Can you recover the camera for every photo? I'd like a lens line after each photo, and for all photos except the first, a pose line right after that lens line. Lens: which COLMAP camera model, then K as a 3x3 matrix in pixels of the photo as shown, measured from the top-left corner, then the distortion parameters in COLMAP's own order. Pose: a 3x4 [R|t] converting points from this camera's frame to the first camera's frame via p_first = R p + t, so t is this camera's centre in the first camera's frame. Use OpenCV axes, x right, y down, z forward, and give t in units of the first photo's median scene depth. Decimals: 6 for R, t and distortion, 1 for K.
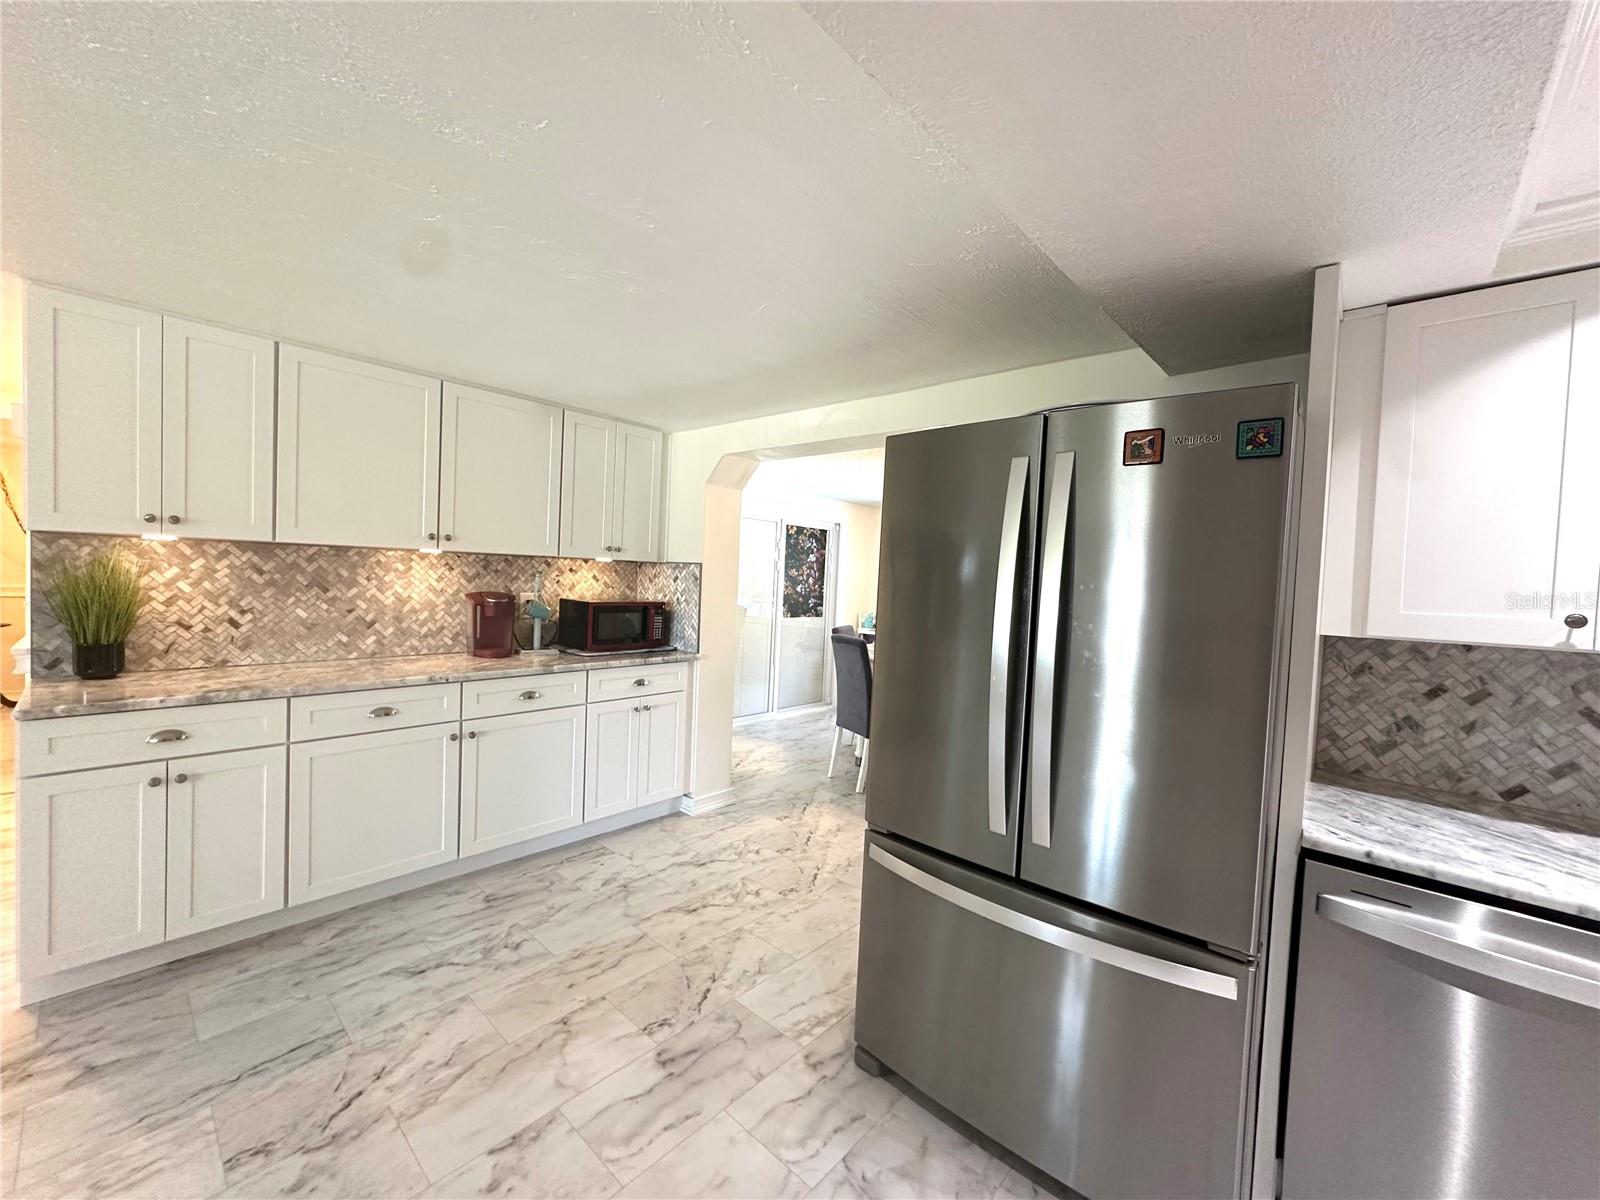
lens RADIAL K [[635.5, 0, 800.1], [0, 635.5, 598.5], [0, 0, 1]] dist [-0.002440, -0.000090]
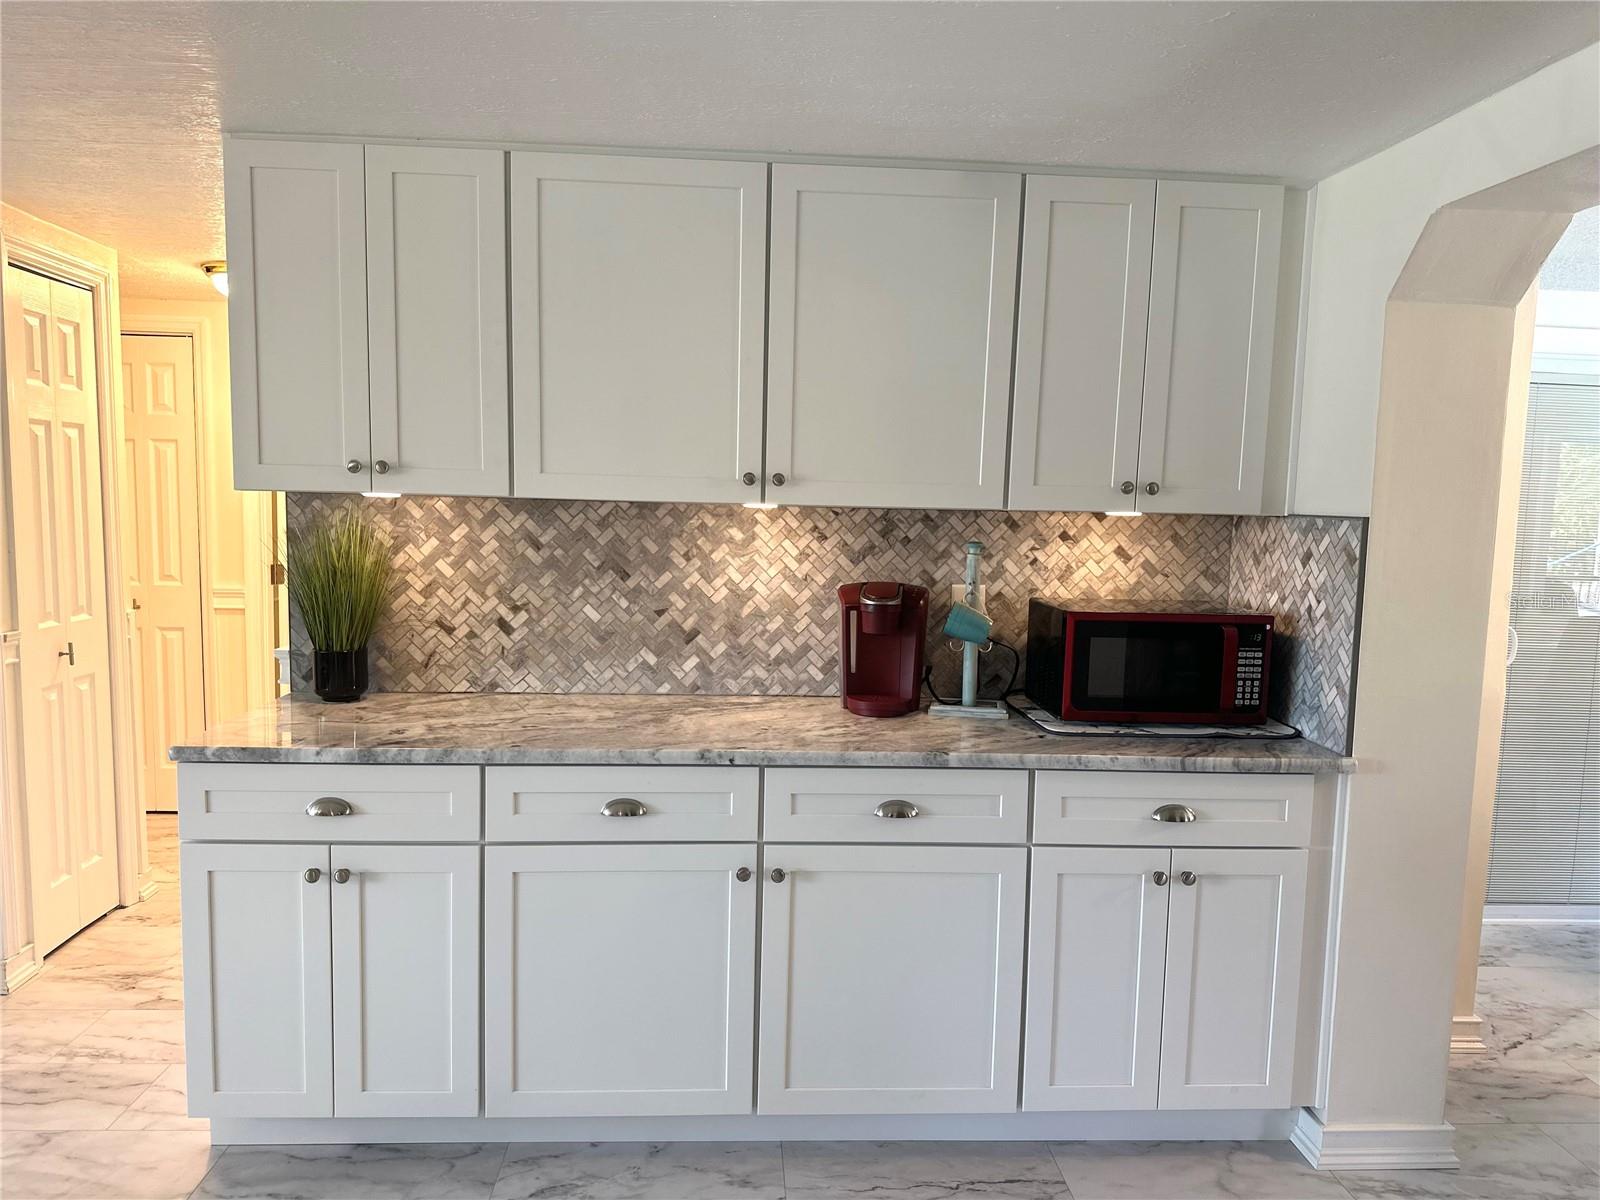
lens RADIAL K [[1106.9, 0, 796.9], [0, 1106.9, 613.4], [0, 0, 1]] dist [0.085307, -0.084814]
pose [[0.716465, 0.048264, -0.695951, 0.082780], [-0.021497, 0.998658, 0.047126, -0.028665], [0.697292, -0.018803, 0.716541, 0.354839]]
